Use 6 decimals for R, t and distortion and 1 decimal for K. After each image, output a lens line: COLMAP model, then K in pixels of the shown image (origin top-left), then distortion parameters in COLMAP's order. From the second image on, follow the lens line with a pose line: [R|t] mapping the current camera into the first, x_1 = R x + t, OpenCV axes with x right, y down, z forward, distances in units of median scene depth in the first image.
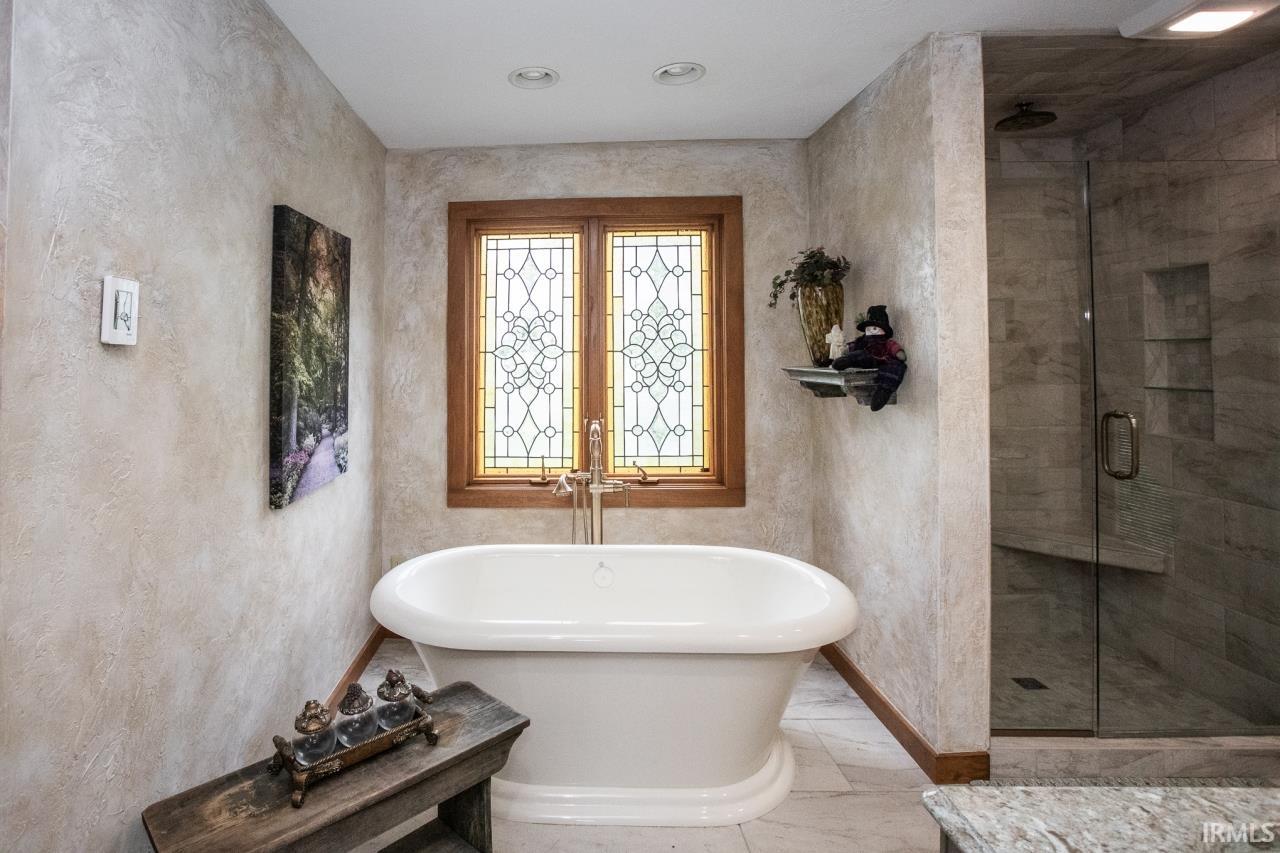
lens RADIAL K [[667.9, 0, 526.7], [0, 667.9, 348.8], [0, 0, 1]] dist [-0.060217, 0.019044]
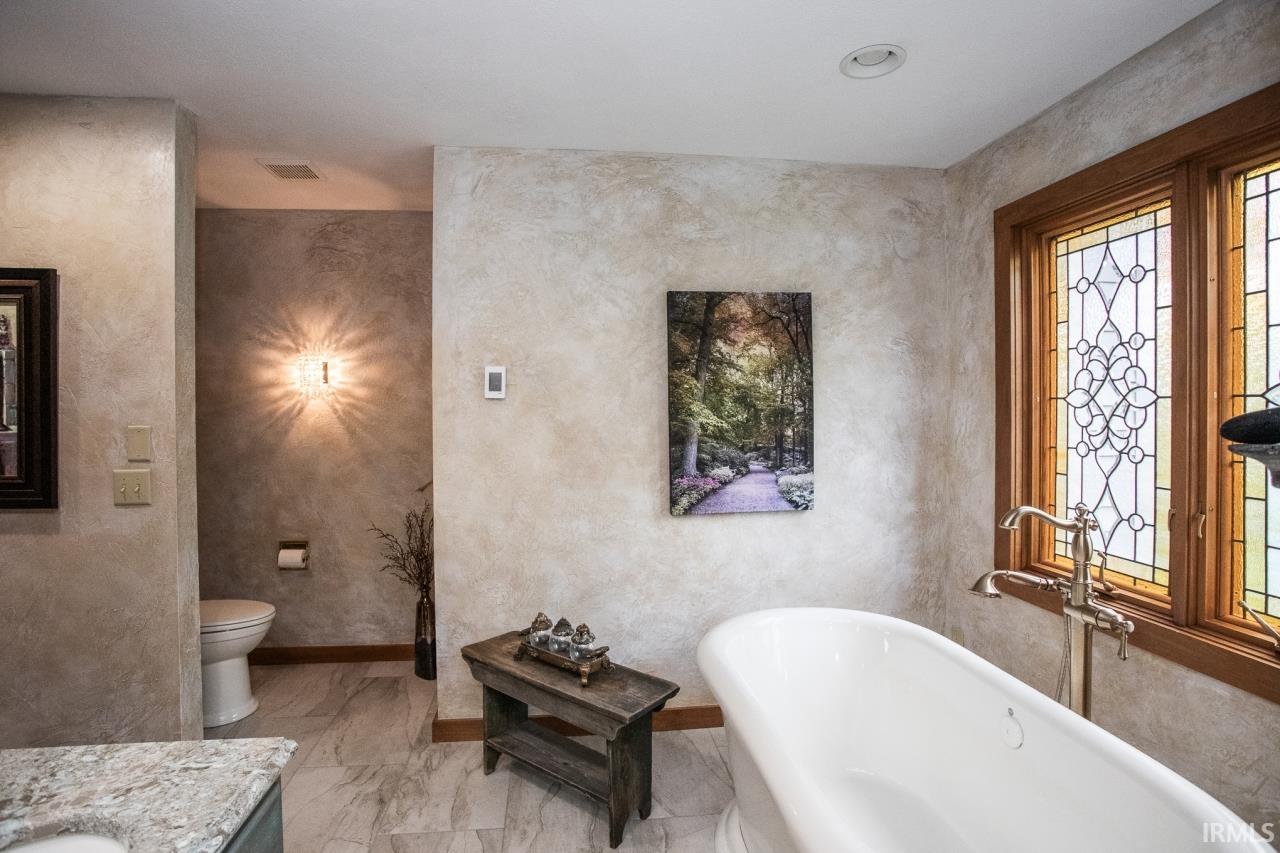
lens RADIAL K [[658.5, 0, 631.2], [0, 658.5, 432.6], [0, 0, 1]] dist [-0.082026, 0.044612]
pose [[0.137088, 0.048973, -0.989348, 0.646047], [0.013711, 0.998588, 0.051330, 0.000364], [0.990464, -0.020601, 0.136223, 0.496303]]
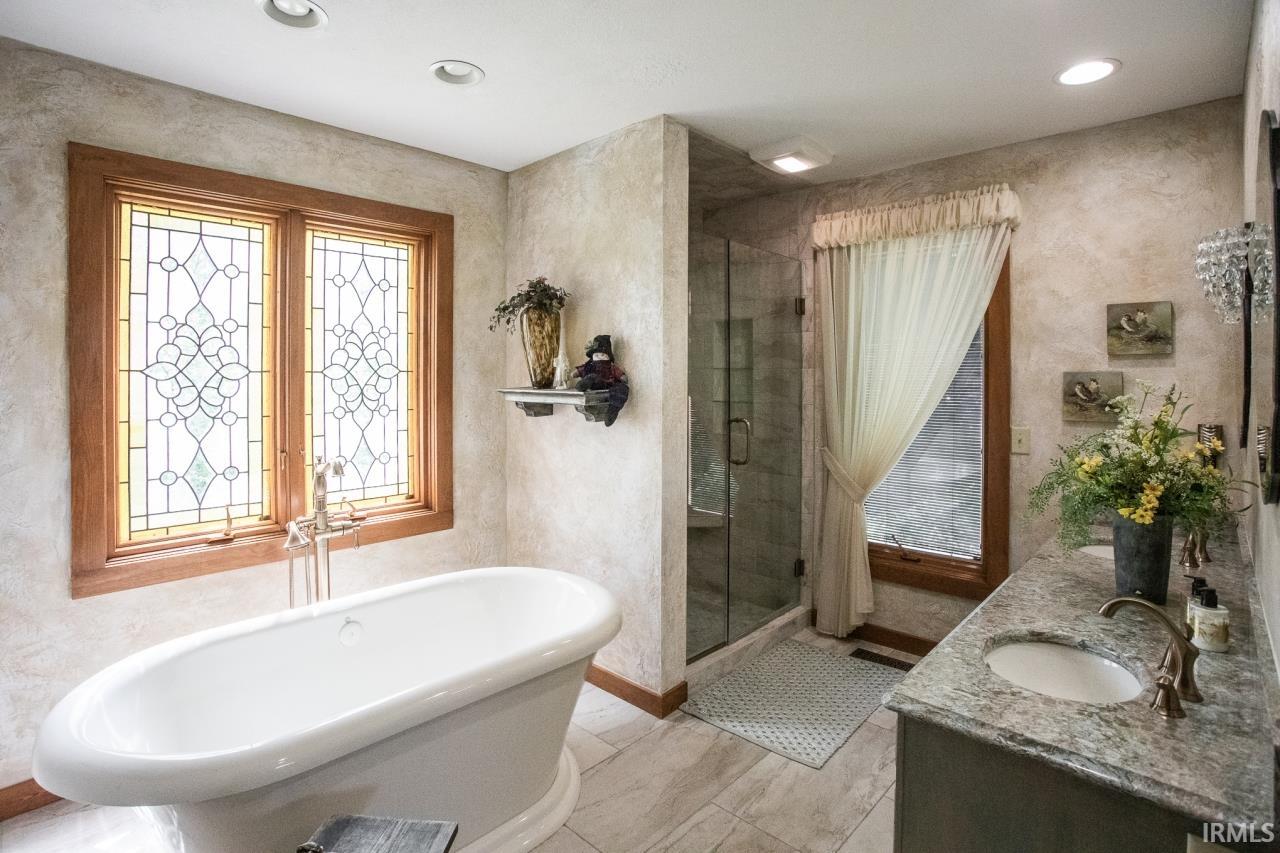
lens RADIAL K [[643.4, 0, 639.4], [0, 643.4, 399.0], [0, 0, 1]] dist [-0.070742, 0.038065]
pose [[0.655628, -0.017754, 0.754876, -0.234265], [-0.014343, 0.999250, 0.035959, 0.004141], [-0.754948, -0.034403, 0.654882, 0.175933]]
